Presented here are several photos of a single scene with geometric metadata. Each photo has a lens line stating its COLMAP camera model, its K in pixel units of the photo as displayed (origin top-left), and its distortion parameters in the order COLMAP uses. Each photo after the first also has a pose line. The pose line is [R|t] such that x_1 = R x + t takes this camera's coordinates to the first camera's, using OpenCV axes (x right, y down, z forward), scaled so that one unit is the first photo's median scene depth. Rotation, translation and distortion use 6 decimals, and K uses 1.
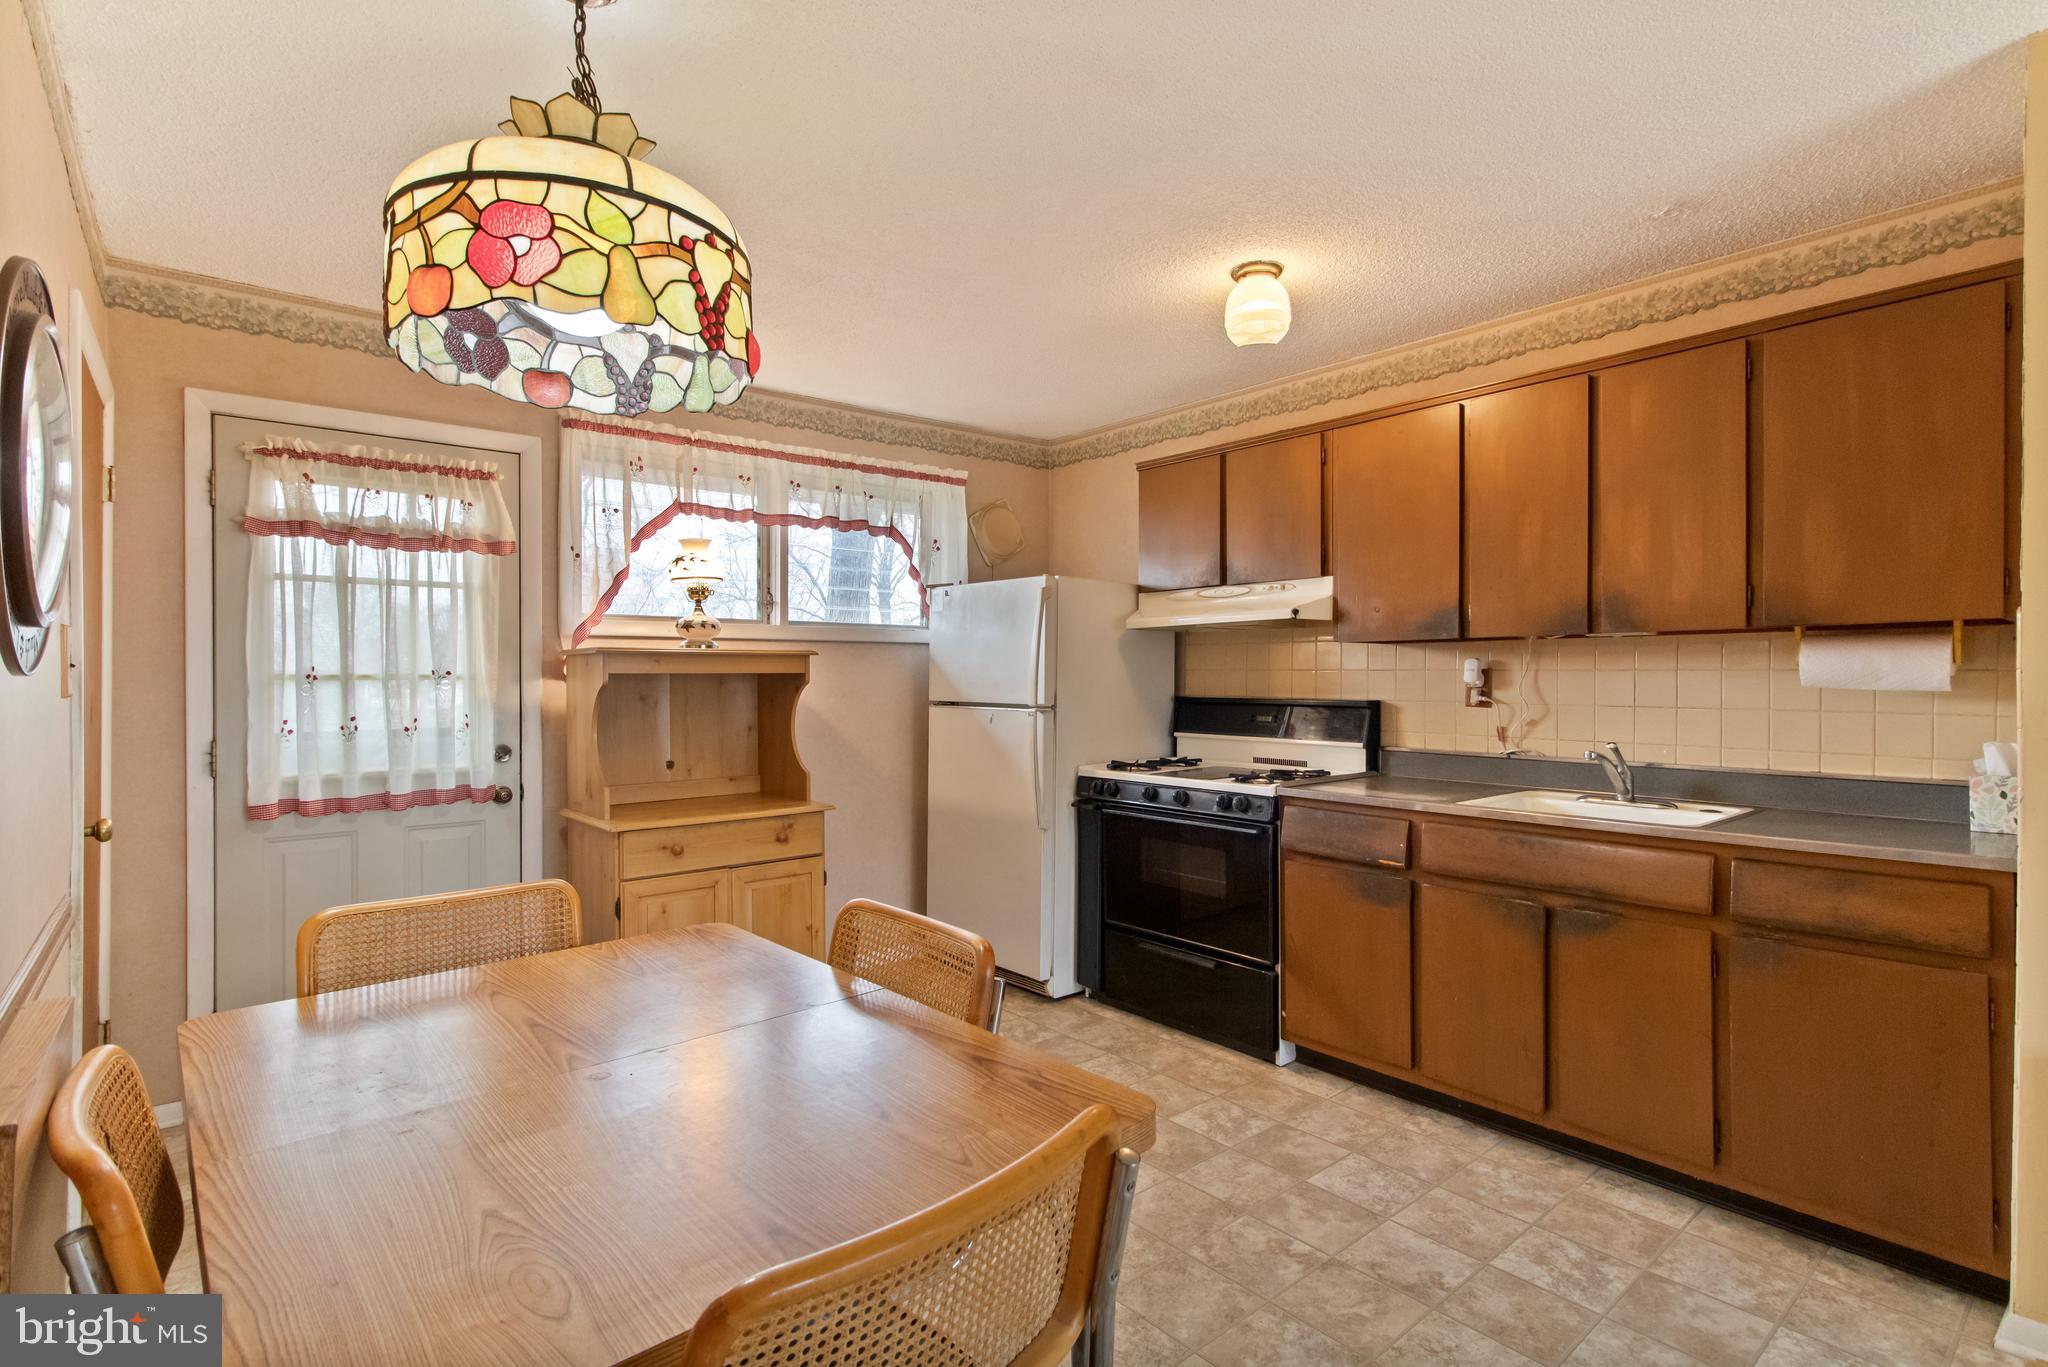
lens RADIAL K [[980.9, 0, 1024.0], [0, 980.9, 683.5], [0, 0, 1]] dist [0.002301, 0.000925]
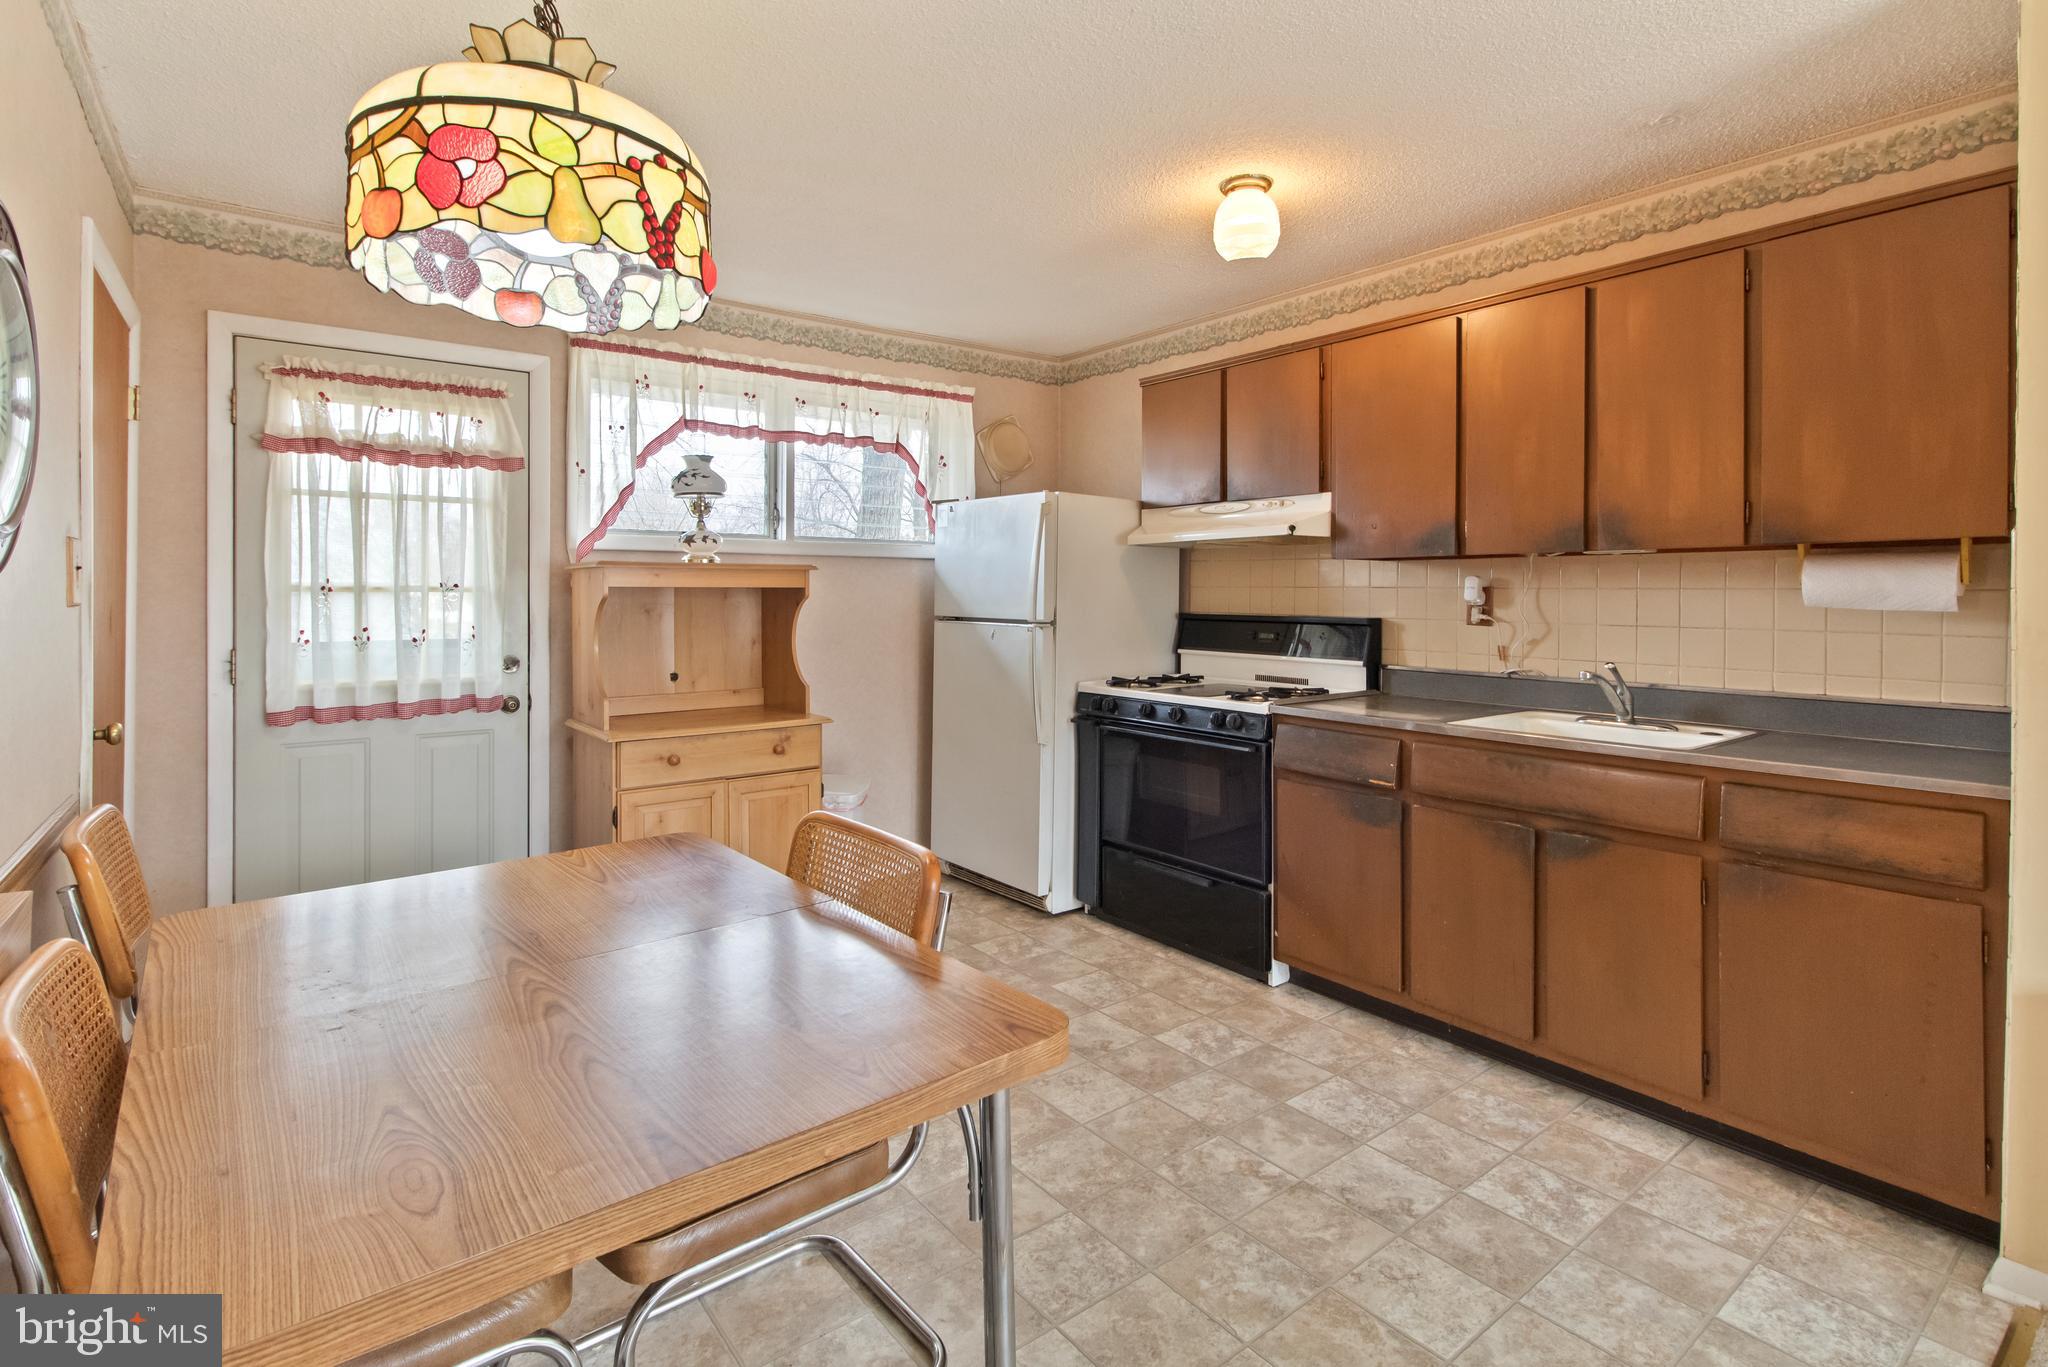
lens RADIAL K [[977.8, 0, 1021.4], [0, 977.8, 598.3], [0, 0, 1]] dist [-0.000172, -0.000450]
pose [[0.999067, 0.005448, -0.042849, 0.053066], [-0.005516, 0.999984, -0.001480, 0.000784], [0.042841, 0.001715, 0.999080, 0.002399]]
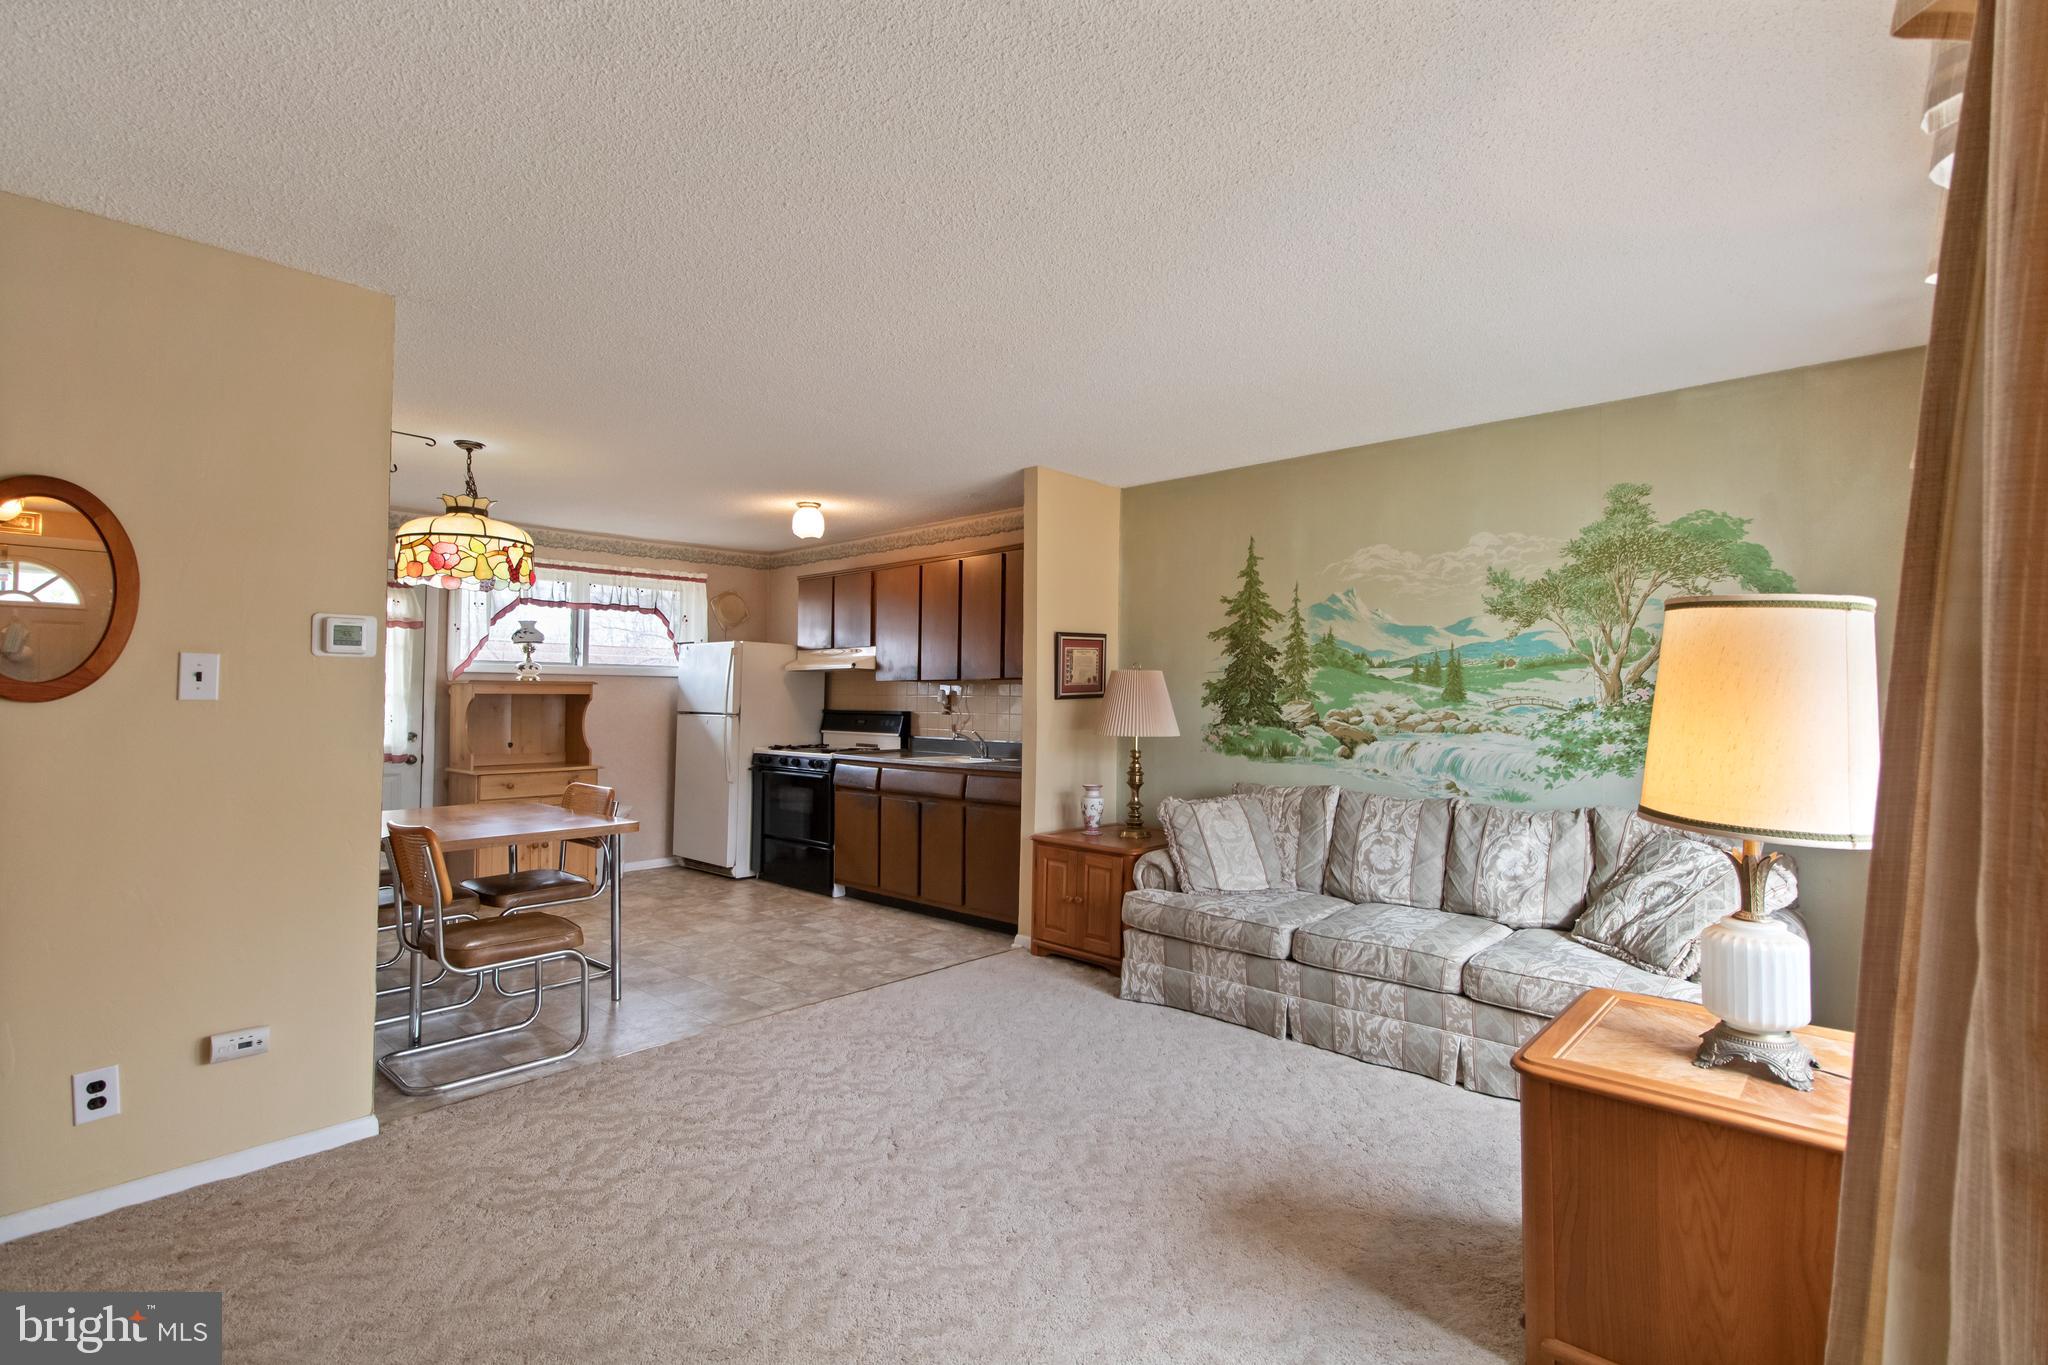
lens RADIAL K [[951.5, 0, 1020.8], [0, 951.5, 662.6], [0, 0, 1]] dist [0.001650, 0.000087]
pose [[0.993307, 0.010844, 0.114991, 0.445531], [-0.005720, 0.998980, -0.044796, 0.006099], [-0.115359, 0.043839, 0.992356, -1.025841]]
